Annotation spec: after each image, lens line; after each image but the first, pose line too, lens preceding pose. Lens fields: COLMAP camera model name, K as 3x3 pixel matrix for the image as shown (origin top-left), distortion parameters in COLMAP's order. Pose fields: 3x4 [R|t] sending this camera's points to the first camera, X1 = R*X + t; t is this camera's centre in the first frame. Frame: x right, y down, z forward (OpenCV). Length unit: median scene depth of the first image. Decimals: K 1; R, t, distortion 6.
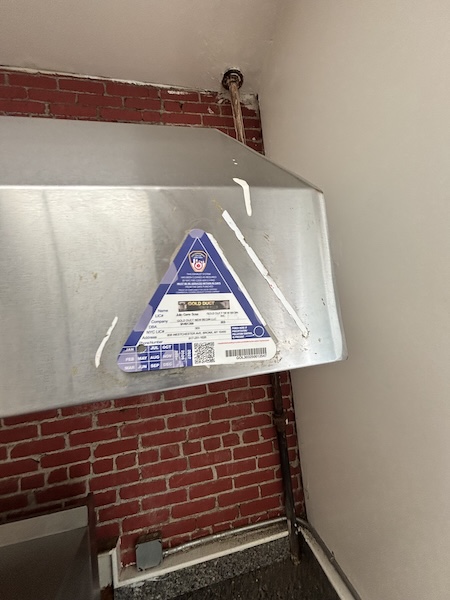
lens RADIAL K [[240.1, 0, 230.6], [0, 240.1, 289.0], [0, 0, 1]] dist [-0.002079, 0.000333]
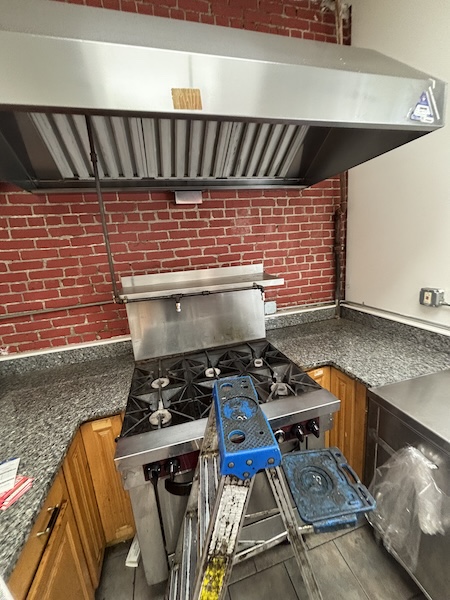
lens RADIAL K [[240.1, 0, 231.7], [0, 240.1, 290.2], [0, 0, 1]] dist [-0.002079, 0.000333]
pose [[0.997645, 0.006026, 0.068327, -0.706123], [-0.024717, 0.960796, 0.276151, 0.388406], [-0.063984, -0.277189, 0.958682, -0.732465]]
